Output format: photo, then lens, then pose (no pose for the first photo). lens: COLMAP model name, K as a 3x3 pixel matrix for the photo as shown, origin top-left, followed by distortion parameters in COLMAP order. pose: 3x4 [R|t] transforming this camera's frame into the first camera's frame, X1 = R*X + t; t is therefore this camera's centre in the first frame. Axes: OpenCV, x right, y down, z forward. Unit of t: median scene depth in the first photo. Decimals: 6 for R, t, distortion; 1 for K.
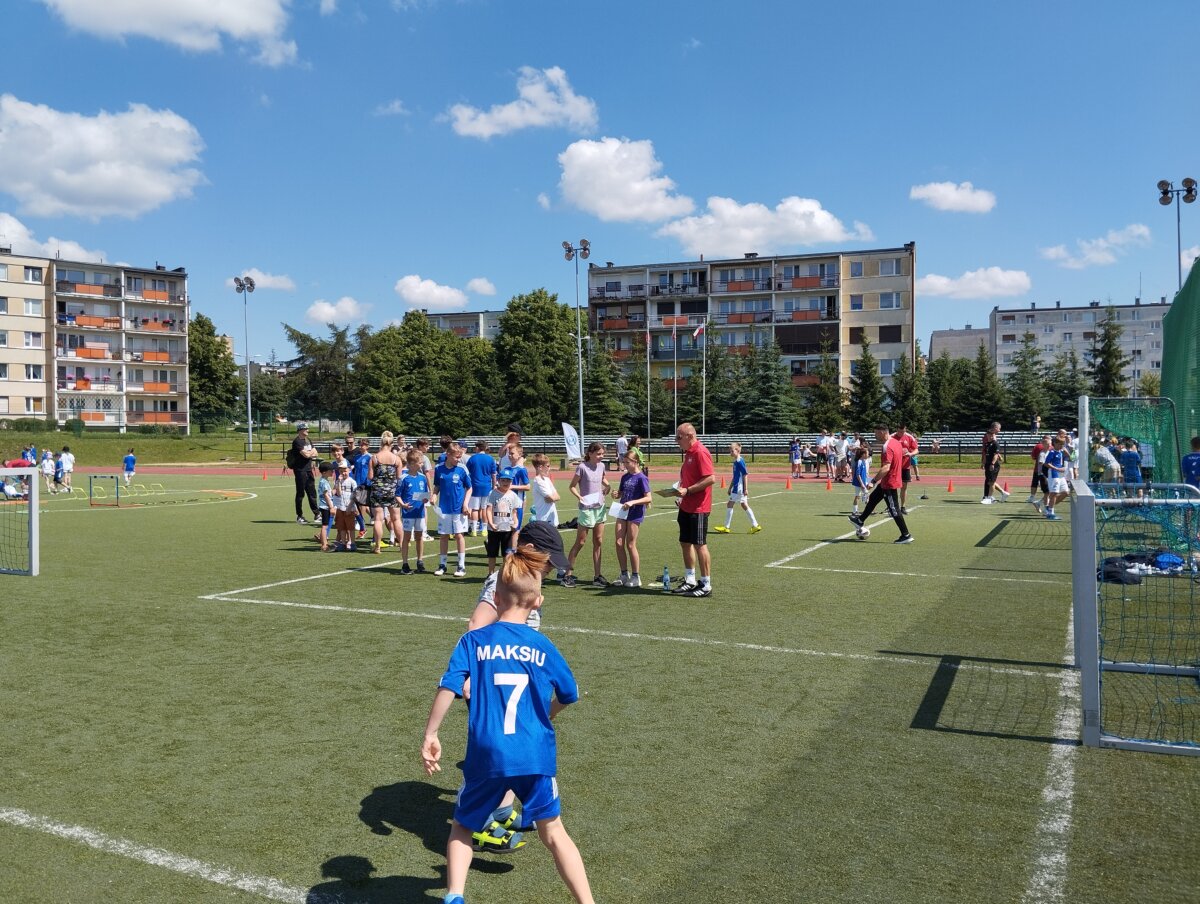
lens RADIAL K [[1155.8, 0, 604.9], [0, 1155.8, 446.0], [0, 0, 1]] dist [0.010221, 0.000000]
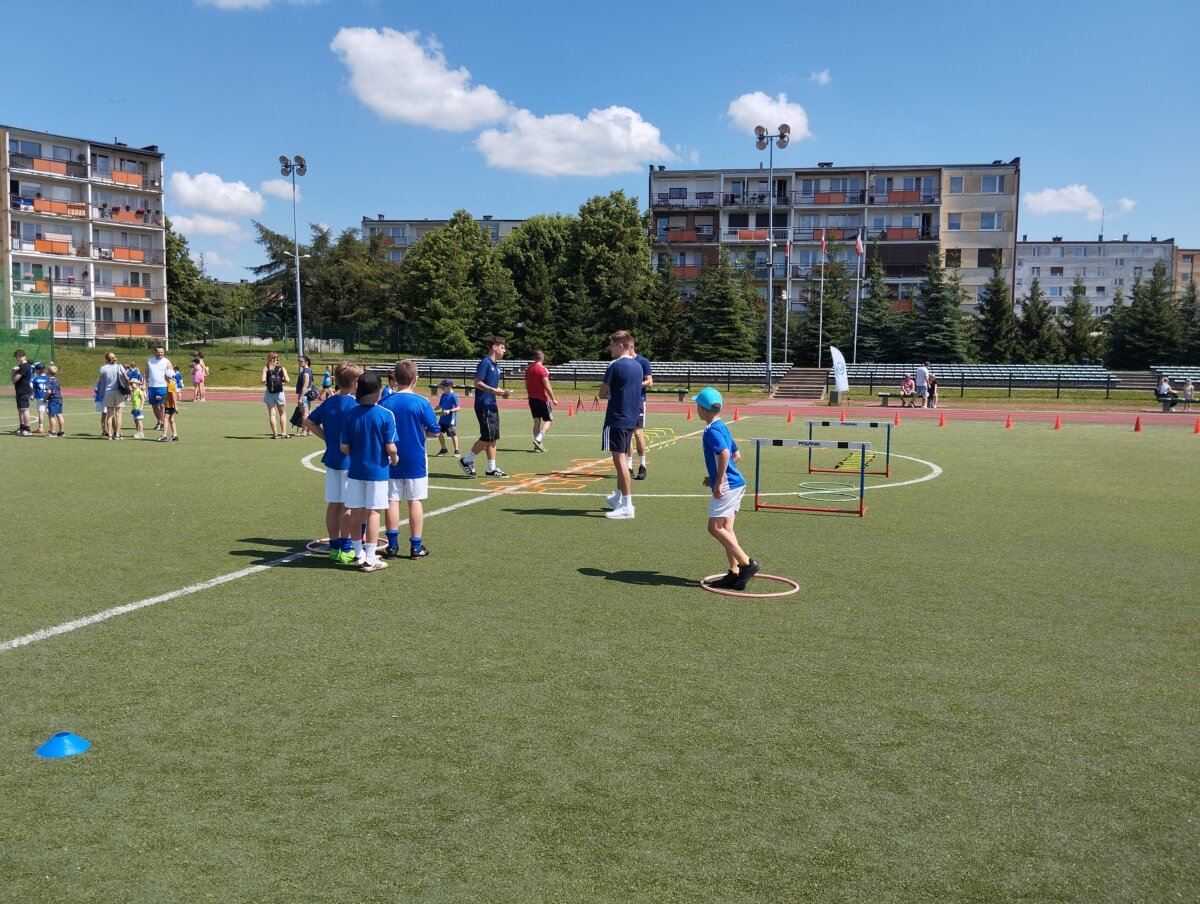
lens RADIAL K [[1155.8, 0, 598.6], [0, 1155.8, 449.3], [0, 0, 1]] dist [0.010221, 0.000000]
pose [[0.983071, 0.005324, 0.183145, -0.215071], [-0.017089, 0.997885, 0.062723, 0.002867], [-0.182424, -0.064791, 0.981083, 0.133407]]
